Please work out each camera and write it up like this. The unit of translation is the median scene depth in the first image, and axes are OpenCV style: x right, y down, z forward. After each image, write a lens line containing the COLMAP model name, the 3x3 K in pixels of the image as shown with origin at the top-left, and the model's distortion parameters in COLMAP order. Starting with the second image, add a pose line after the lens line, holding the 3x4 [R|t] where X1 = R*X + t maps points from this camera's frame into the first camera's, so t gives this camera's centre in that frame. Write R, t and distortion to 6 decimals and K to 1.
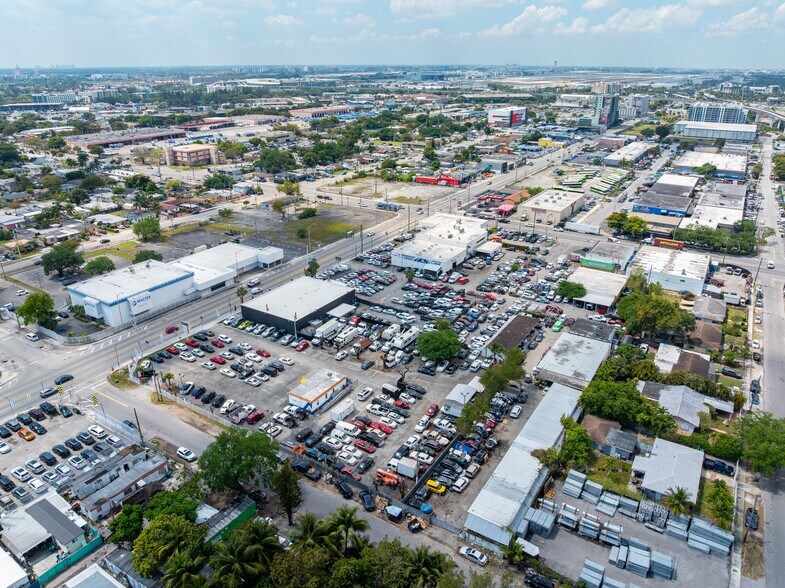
lens RADIAL K [[551.7, 0, 392.1], [0, 551.7, 290.3], [0, 0, 1]] dist [-0.051425, 0.024035]
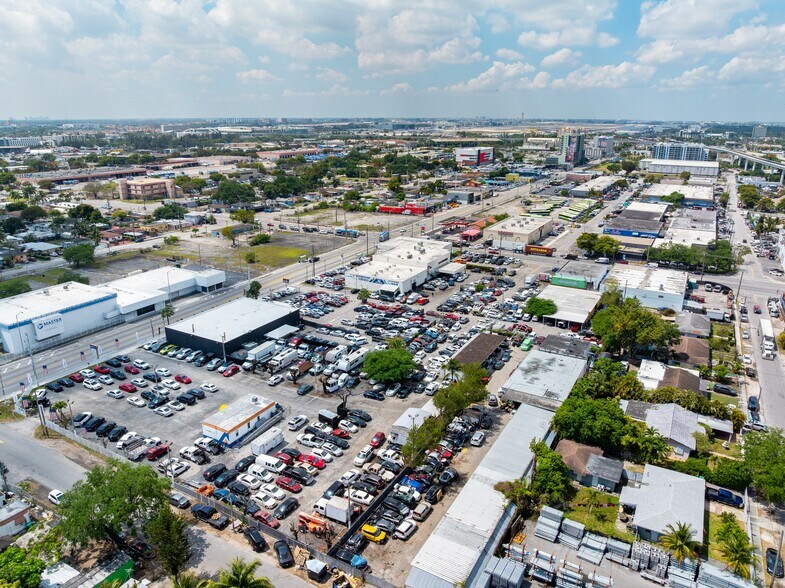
lens RADIAL K [[551.7, 0, 392.1], [0, 551.7, 290.3], [0, 0, 1]] dist [-0.051425, 0.024035]
pose [[0.998933, -0.012163, 0.044548, 0.042763], [0.015999, 0.996099, -0.086780, 0.046596], [-0.043319, 0.087400, 0.995231, 0.109783]]
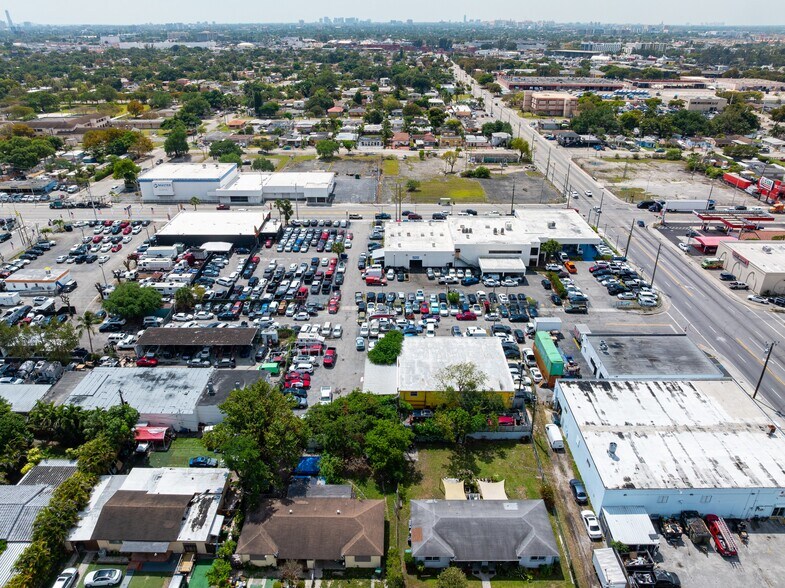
lens RADIAL K [[551.7, 0, 392.1], [0, 551.7, 290.3], [0, 0, 1]] dist [-0.051425, 0.024035]
pose [[0.531354, 0.375073, -0.759594, 0.755387], [-0.325431, 0.918221, 0.225753, -0.192039], [0.782149, 0.127241, 0.609961, 0.644213]]
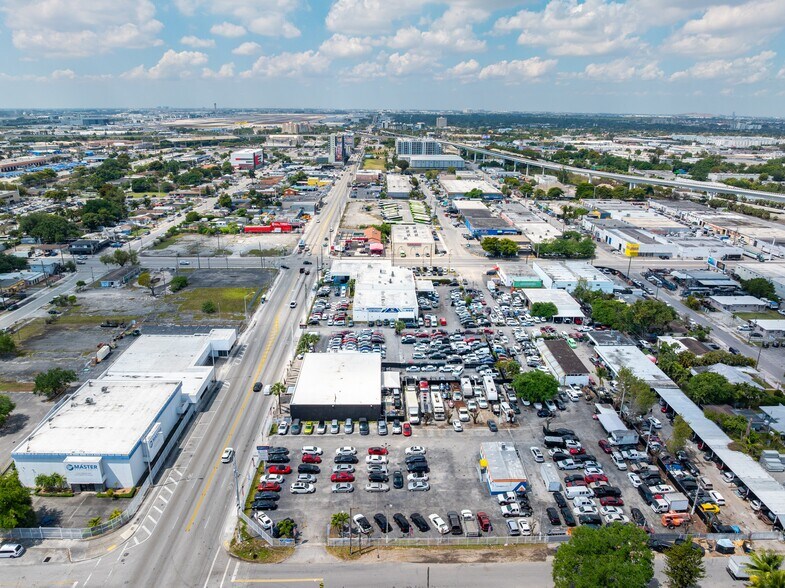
lens RADIAL K [[548.7, 0, 393.1], [0, 548.7, 314.9], [0, 0, 1]] dist [-0.040992, -0.000992]
pose [[0.833550, -0.188826, 0.519172, -0.495716], [0.202690, 0.978766, 0.030557, -0.085678], [-0.513918, 0.079760, 0.854123, 0.231587]]
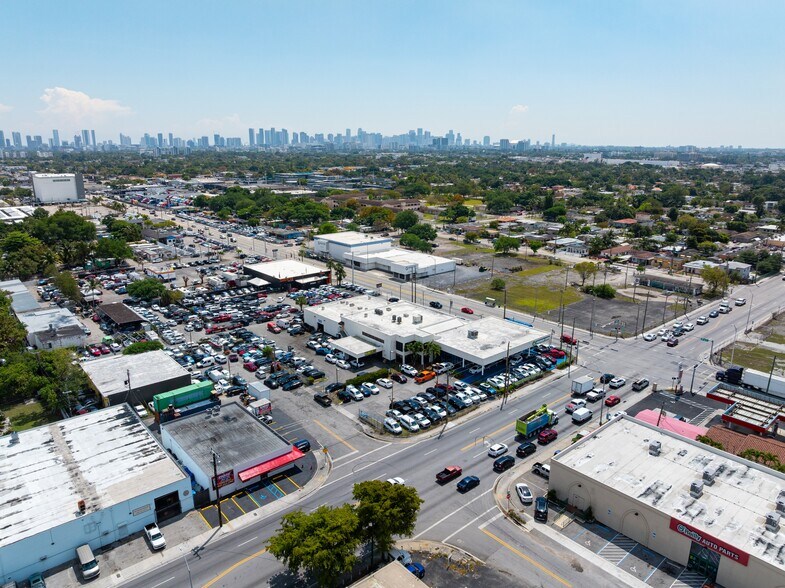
lens RADIAL K [[551.7, 0, 392.1], [0, 551.7, 290.3], [0, 0, 1]] dist [-0.051425, 0.024035]
pose [[-0.292610, 0.244659, -0.924403, 0.885457], [-0.368243, 0.863327, 0.345057, -0.444625], [0.882483, 0.441372, -0.162524, 1.387500]]
